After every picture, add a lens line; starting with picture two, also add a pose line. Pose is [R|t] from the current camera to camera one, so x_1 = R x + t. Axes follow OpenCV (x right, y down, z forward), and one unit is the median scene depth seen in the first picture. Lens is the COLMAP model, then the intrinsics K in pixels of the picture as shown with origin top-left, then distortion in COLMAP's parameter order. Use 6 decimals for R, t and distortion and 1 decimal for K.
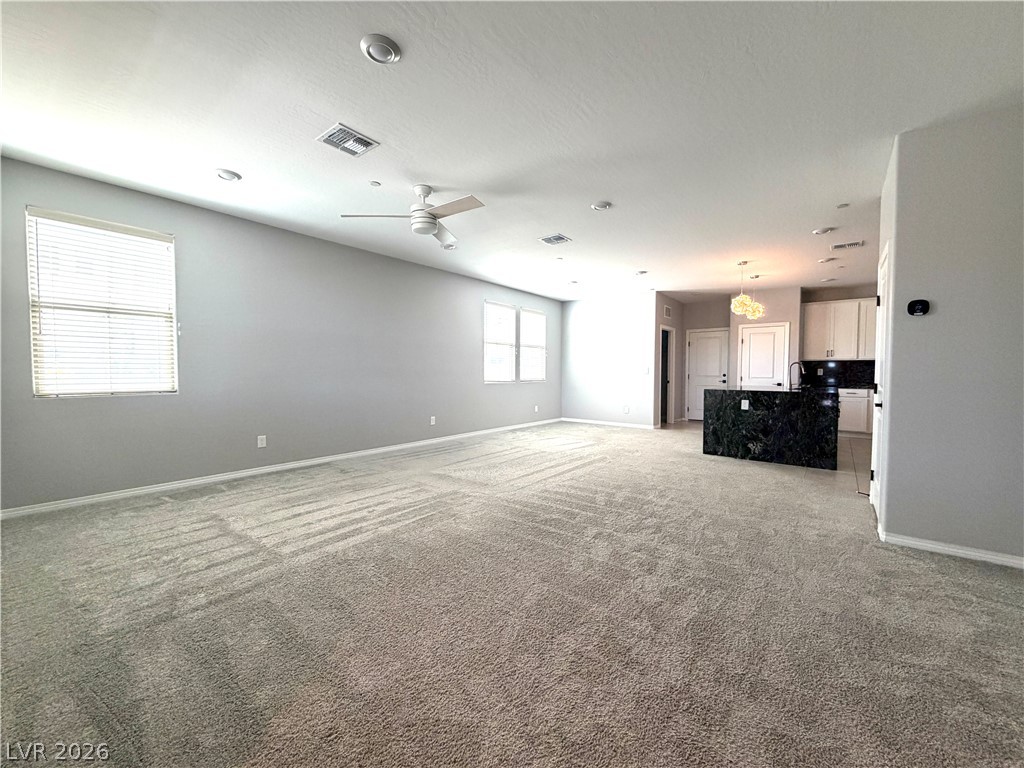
lens RADIAL K [[410.1, 0, 512.9], [0, 410.1, 384.6], [0, 0, 1]] dist [-0.000073, 0.000545]
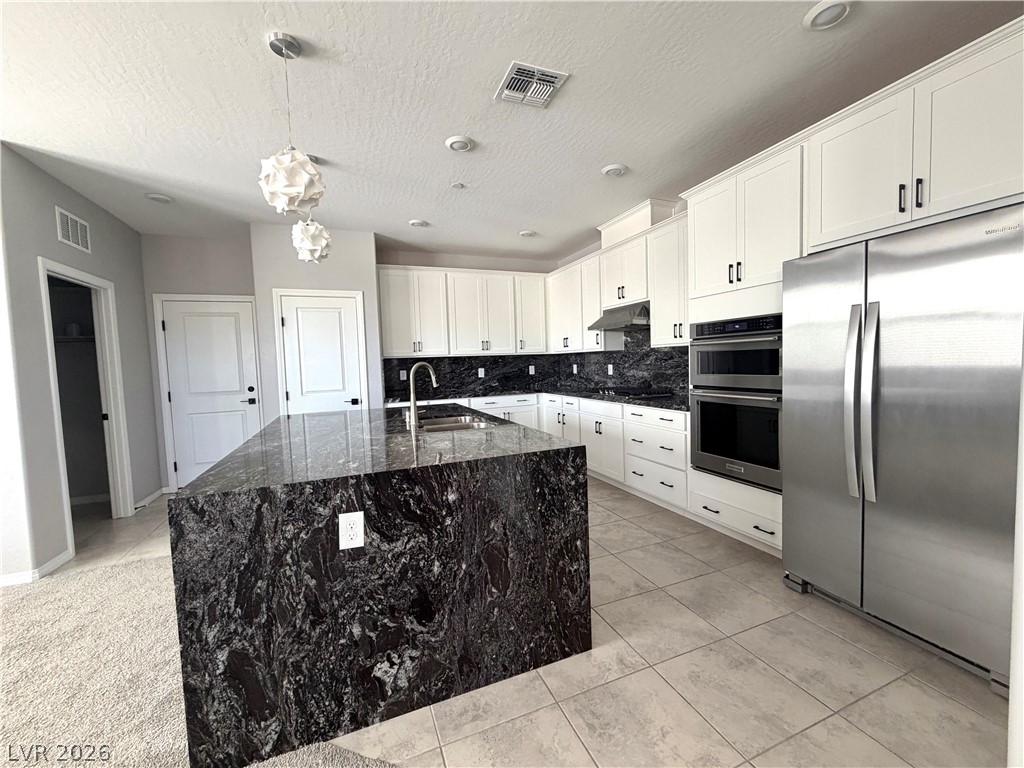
lens RADIAL K [[410.1, 0, 511.3], [0, 410.1, 382.3], [0, 0, 1]] dist [-0.000073, 0.000545]
pose [[0.497788, -0.066269, 0.864763, 0.390495], [0.065531, 0.997100, 0.038689, -0.049315], [-0.864819, 0.037410, 0.500687, 0.766612]]
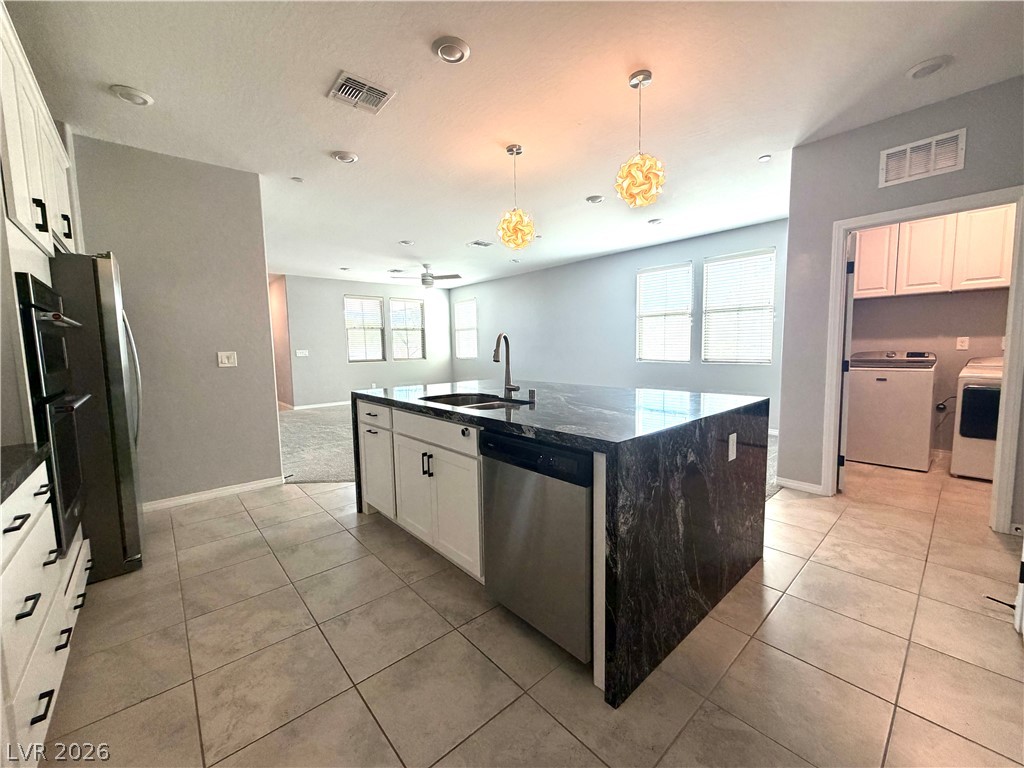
lens RADIAL K [[410.1, 0, 517.1], [0, 410.1, 384.2], [0, 0, 1]] dist [-0.000073, 0.000545]
pose [[-0.166295, 0.092893, -0.981691, 1.208880], [-0.014499, 0.995215, 0.096629, -0.049021], [0.985969, 0.030303, -0.164152, 1.195201]]
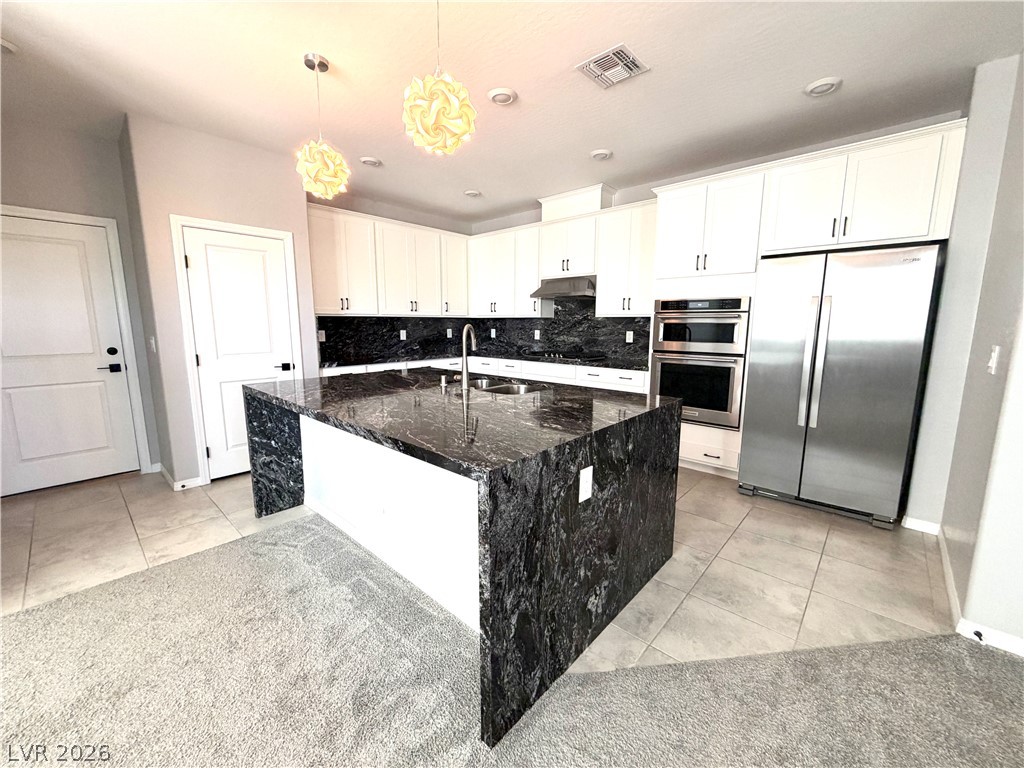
lens RADIAL K [[410.1, 0, 512.2], [0, 410.1, 381.8], [0, 0, 1]] dist [-0.000073, 0.000545]
pose [[0.073507, -0.150479, 0.985877, 0.288076], [0.031529, 0.988407, 0.148515, -0.064695], [-0.996796, 0.020167, 0.077399, 1.017616]]
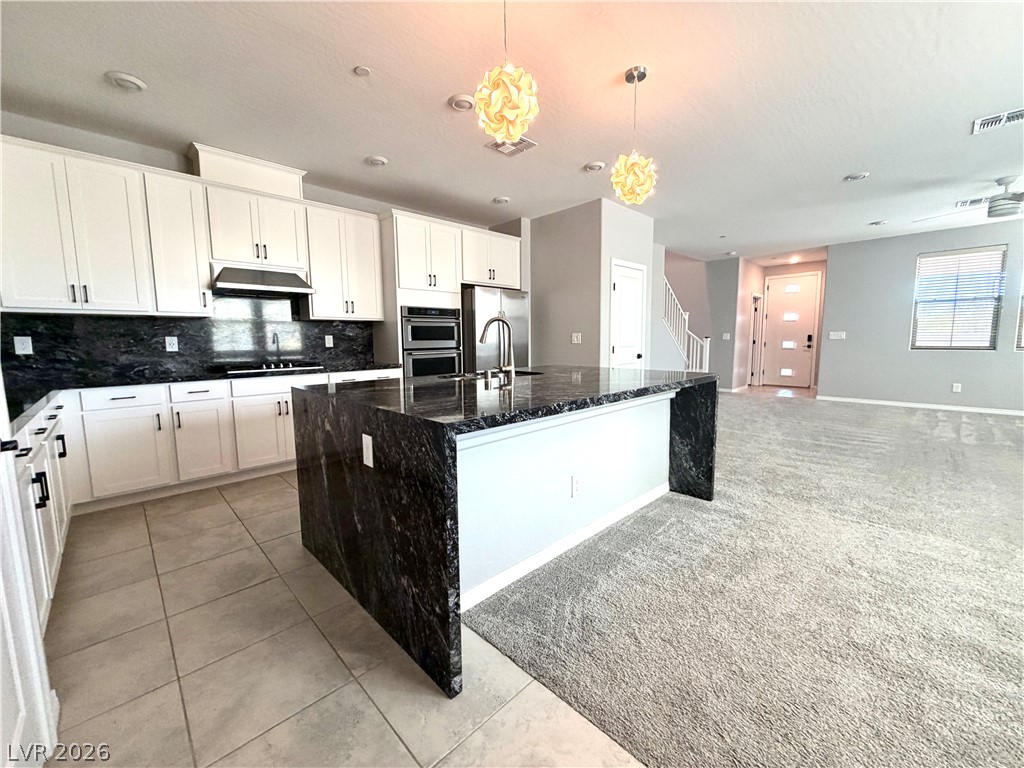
lens RADIAL K [[410.1, 0, 508.8], [0, 410.1, 385.2], [0, 0, 1]] dist [-0.000073, 0.000545]
pose [[-0.991515, -0.002788, 0.129963, 0.688777], [0.015276, 0.990344, 0.137786, -0.044460], [-0.129093, 0.138602, -0.981898, 1.599844]]
